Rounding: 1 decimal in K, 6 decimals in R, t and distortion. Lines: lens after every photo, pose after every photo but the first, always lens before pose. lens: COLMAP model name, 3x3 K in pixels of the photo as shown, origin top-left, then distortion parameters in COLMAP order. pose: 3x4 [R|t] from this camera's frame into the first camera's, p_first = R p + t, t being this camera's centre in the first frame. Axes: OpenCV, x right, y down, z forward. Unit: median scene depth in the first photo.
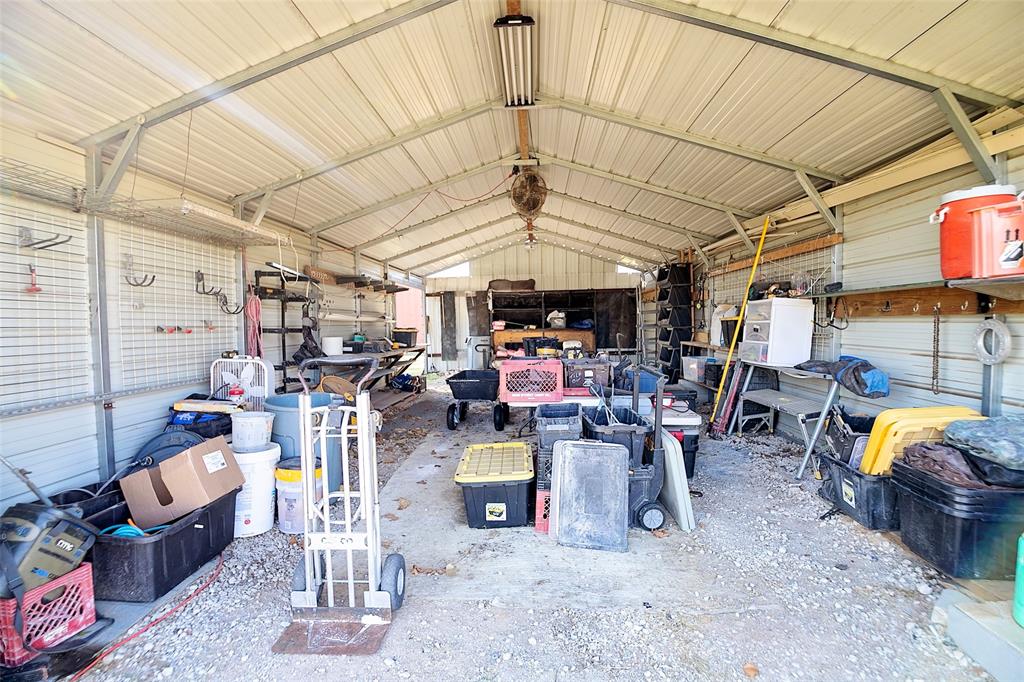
lens RADIAL K [[484.8, 0, 512.0], [0, 484.8, 341.0], [0, 0, 1]] dist [-0.002110, -0.000636]
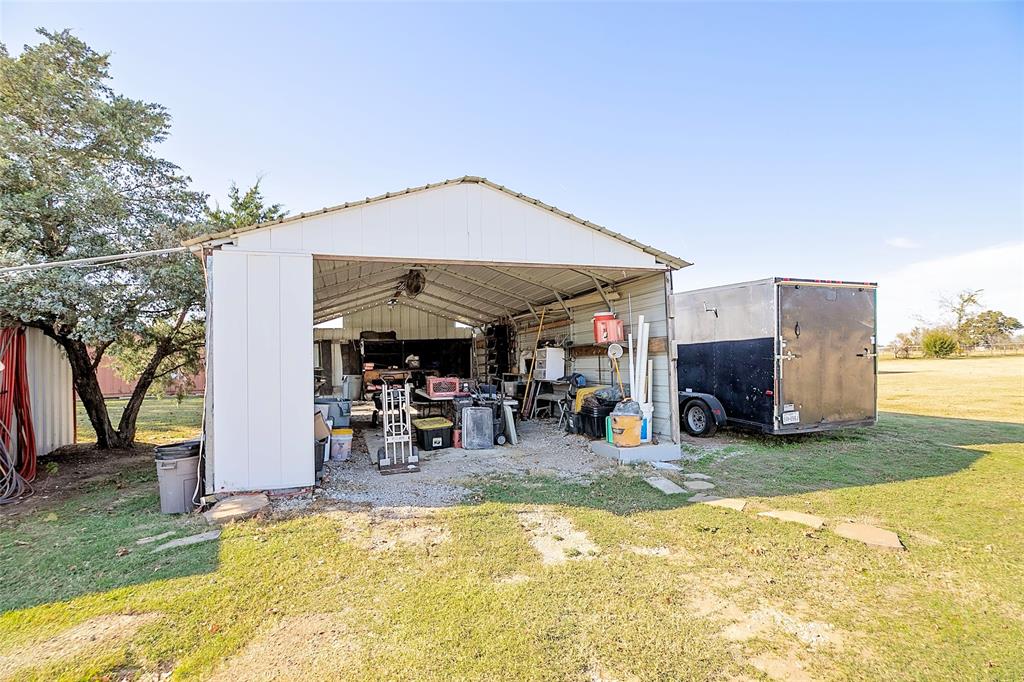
lens RADIAL K [[484.8, 0, 512.0], [0, 484.8, 341.0], [0, 0, 1]] dist [-0.002110, -0.000636]
pose [[0.928513, 0.004544, 0.371271, -0.335182], [0.029319, 0.995906, -0.085511, 0.050333], [-0.370140, 0.090283, 0.924579, -0.777326]]
